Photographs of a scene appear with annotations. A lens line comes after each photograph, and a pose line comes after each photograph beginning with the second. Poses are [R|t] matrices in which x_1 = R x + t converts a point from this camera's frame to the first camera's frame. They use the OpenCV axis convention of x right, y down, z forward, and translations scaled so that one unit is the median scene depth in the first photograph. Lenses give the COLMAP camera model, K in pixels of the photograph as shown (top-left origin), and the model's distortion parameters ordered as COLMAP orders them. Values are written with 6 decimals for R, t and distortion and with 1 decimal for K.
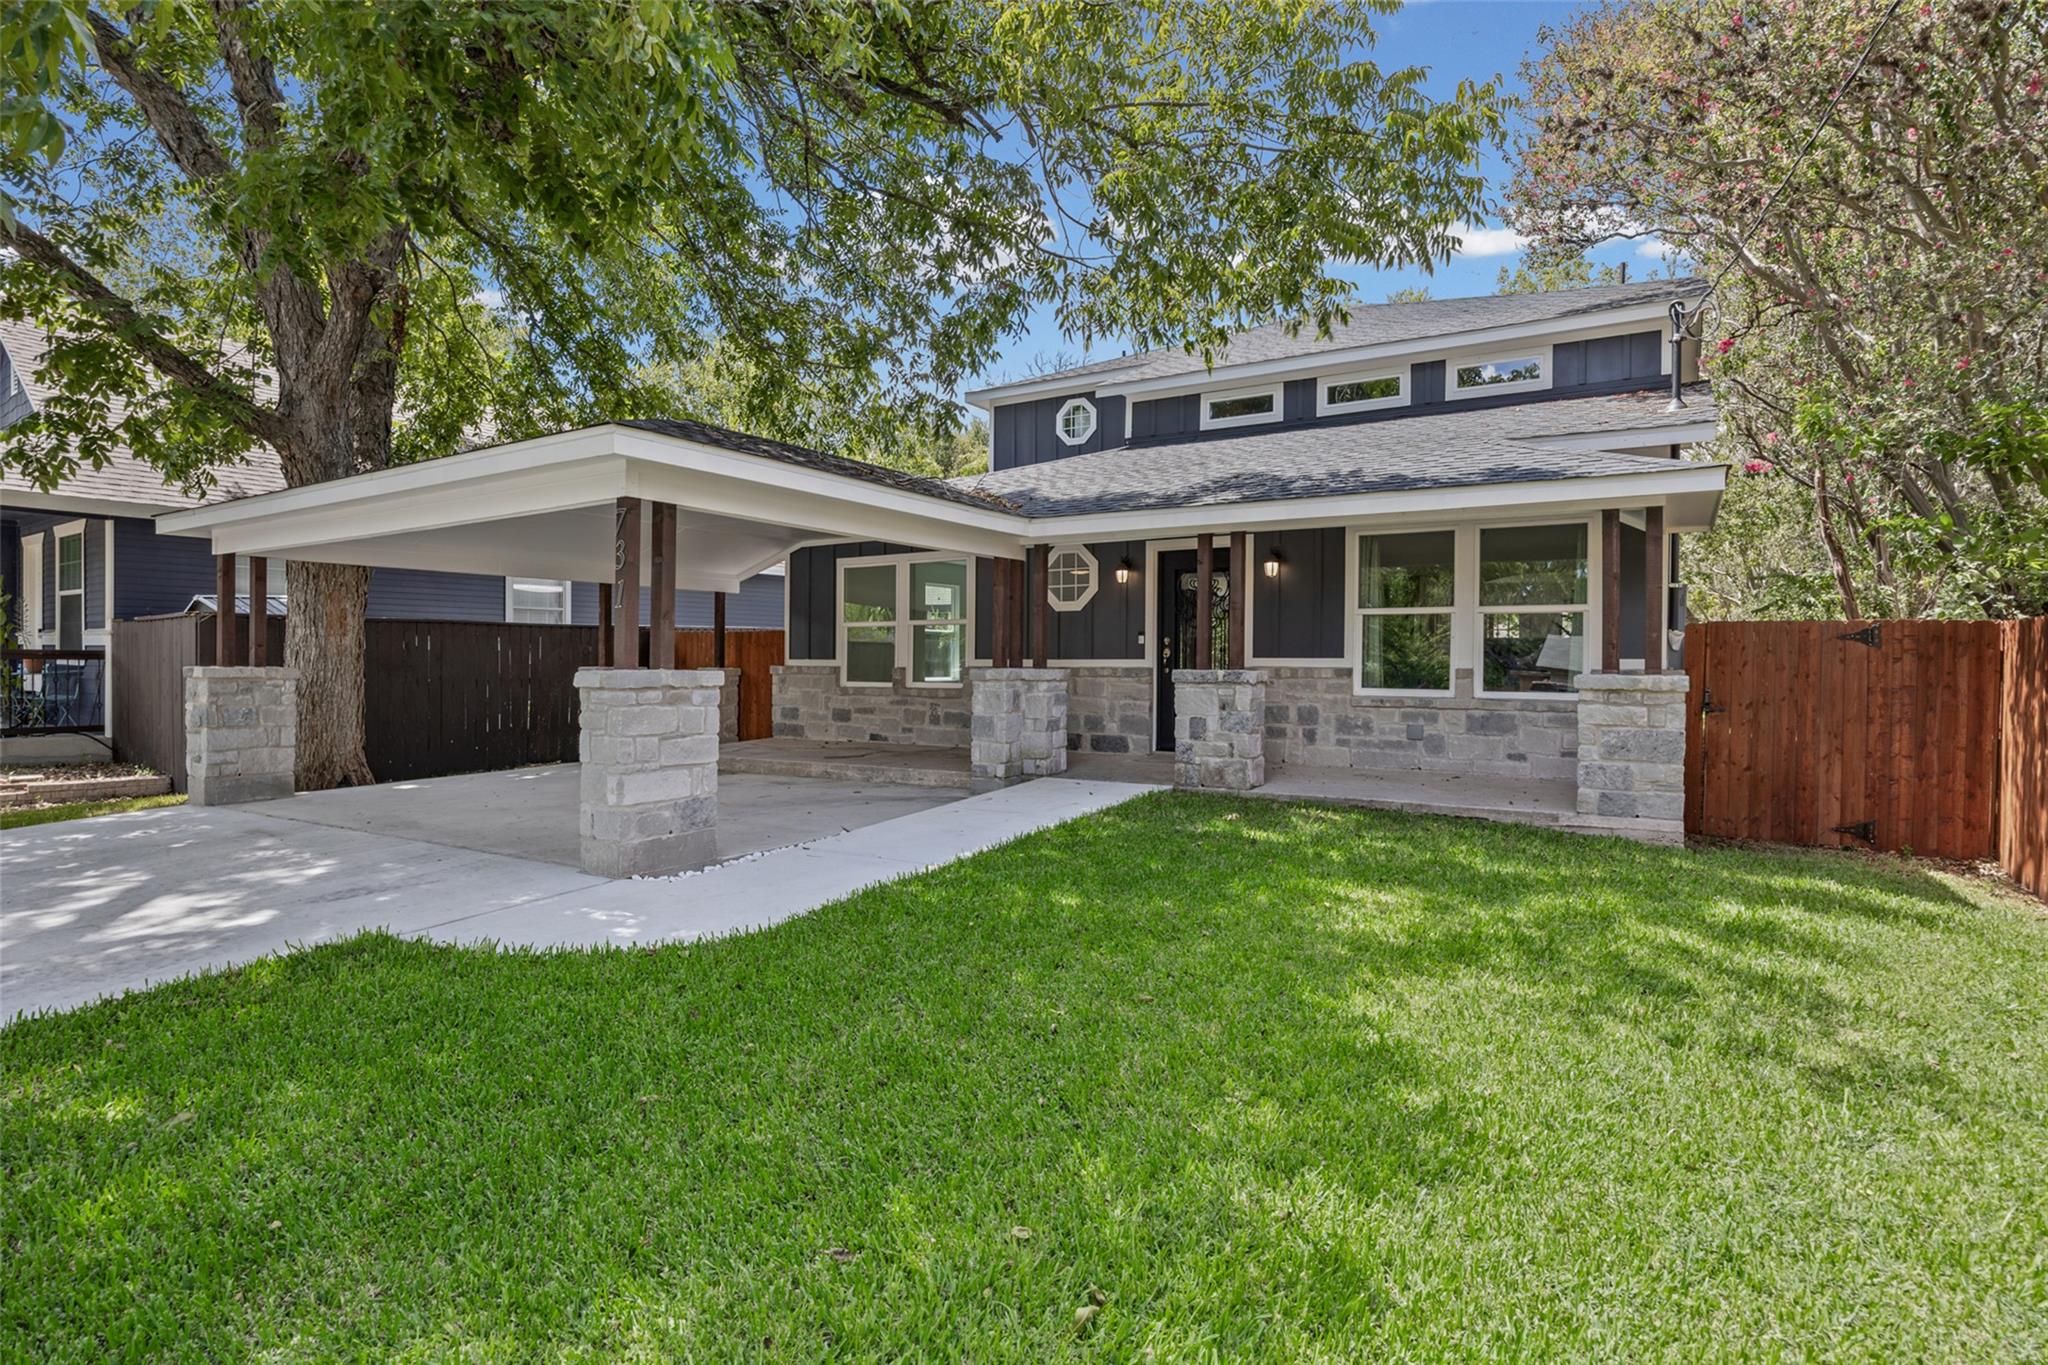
lens RADIAL K [[1098.9, 0, 1025.3], [0, 1098.9, 675.3], [0, 0, 1]] dist [0.000112, -0.000011]
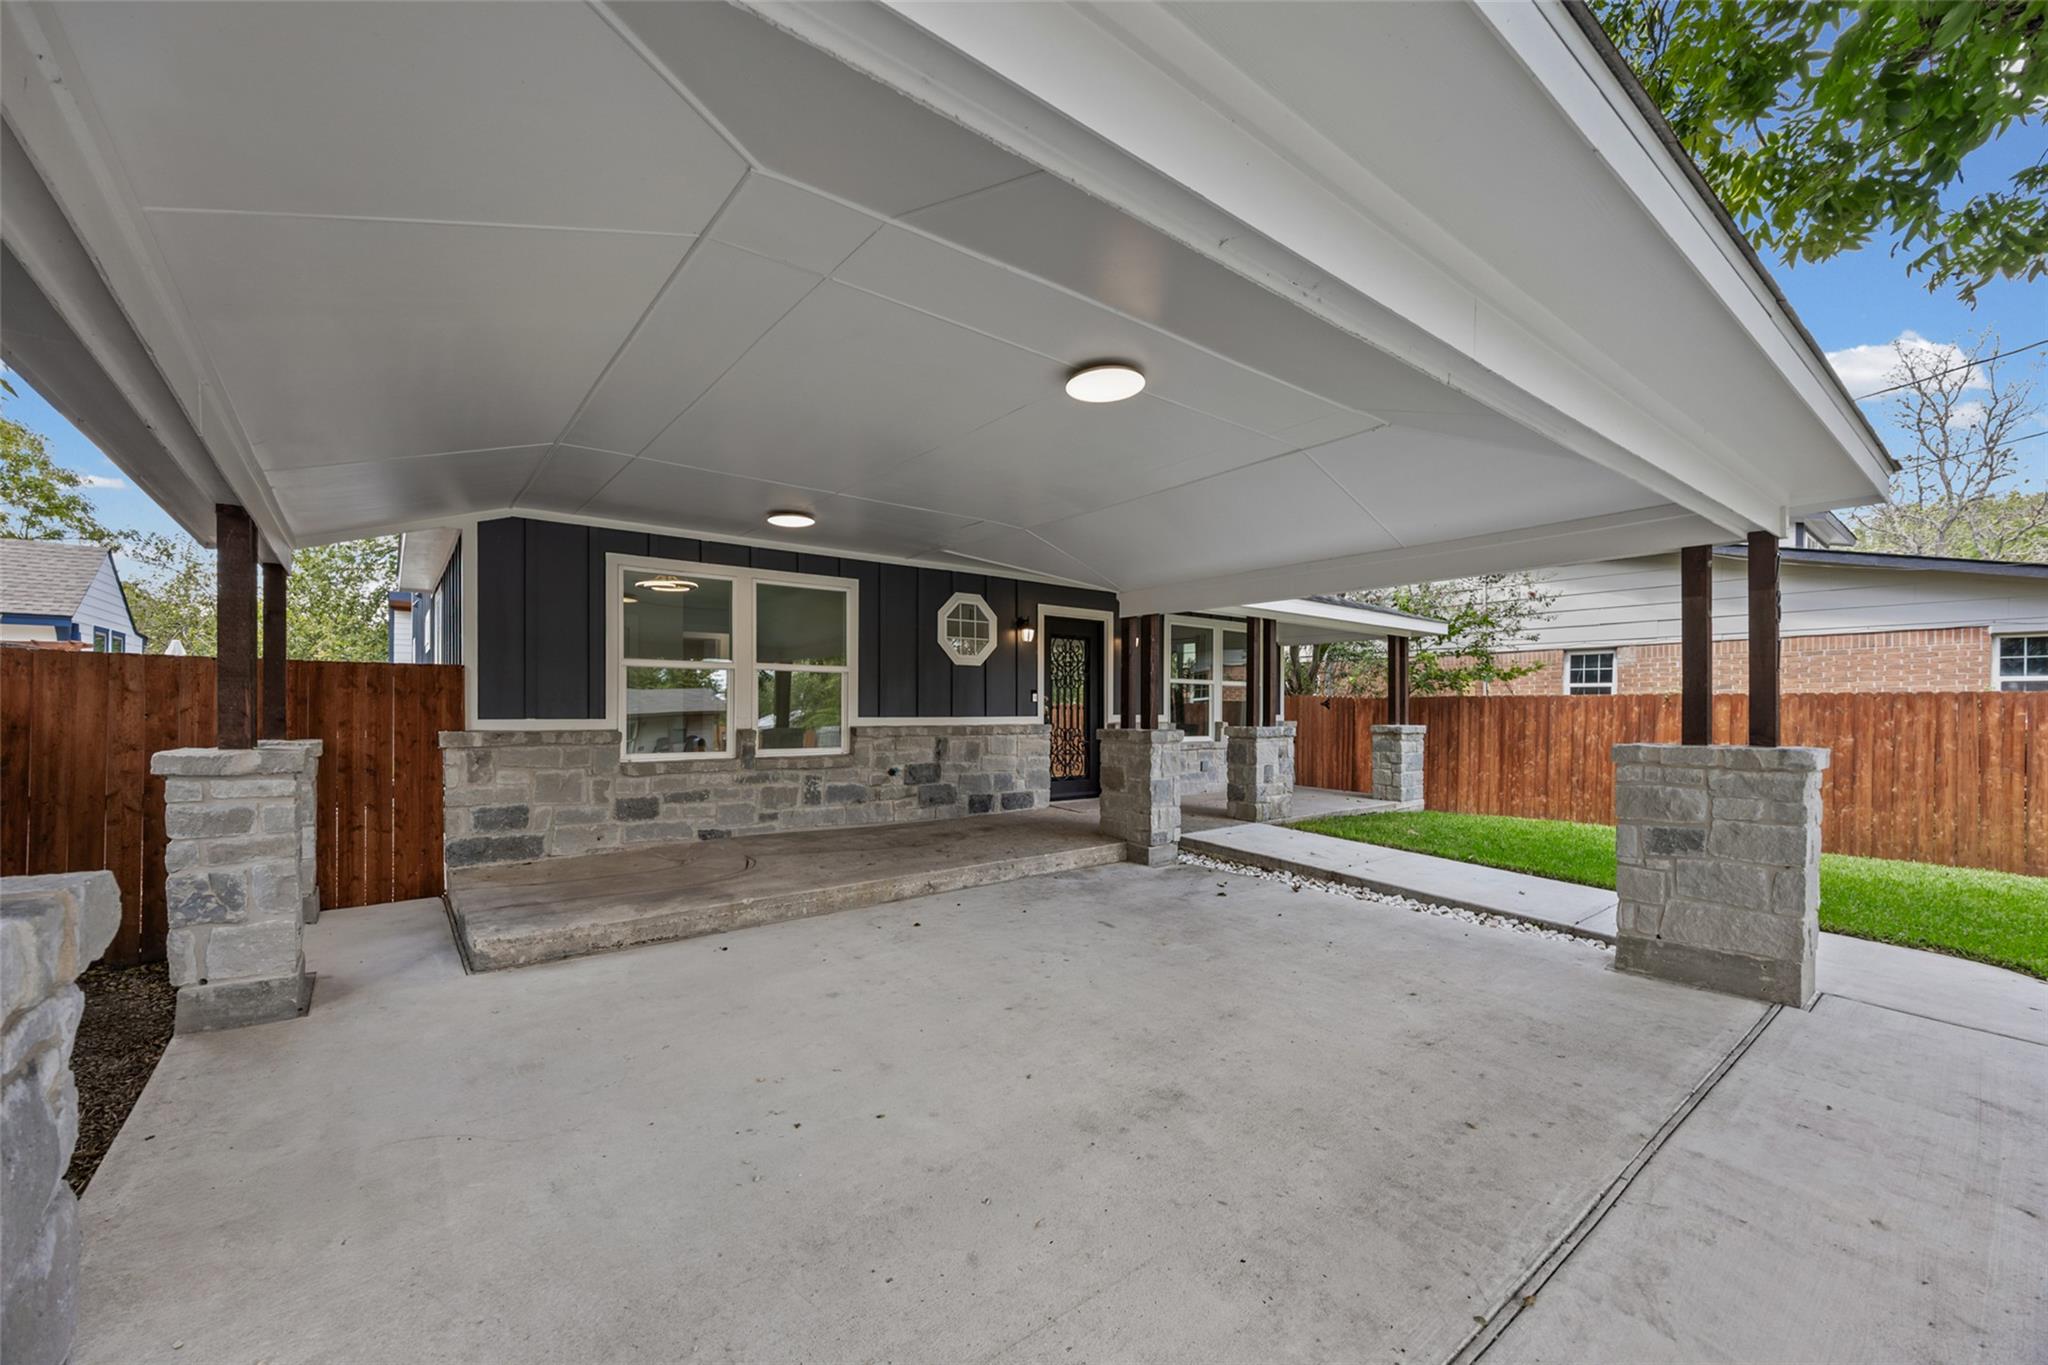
lens RADIAL K [[817.9, 0, 1024.4], [0, 817.9, 699.0], [0, 0, 1]] dist [0.001182, 0.000044]
pose [[0.308590, 0.005829, 0.951177, -0.562361], [0.006131, 0.999948, -0.008117, -0.021550], [-0.951175, 0.008336, 0.308539, 0.676702]]
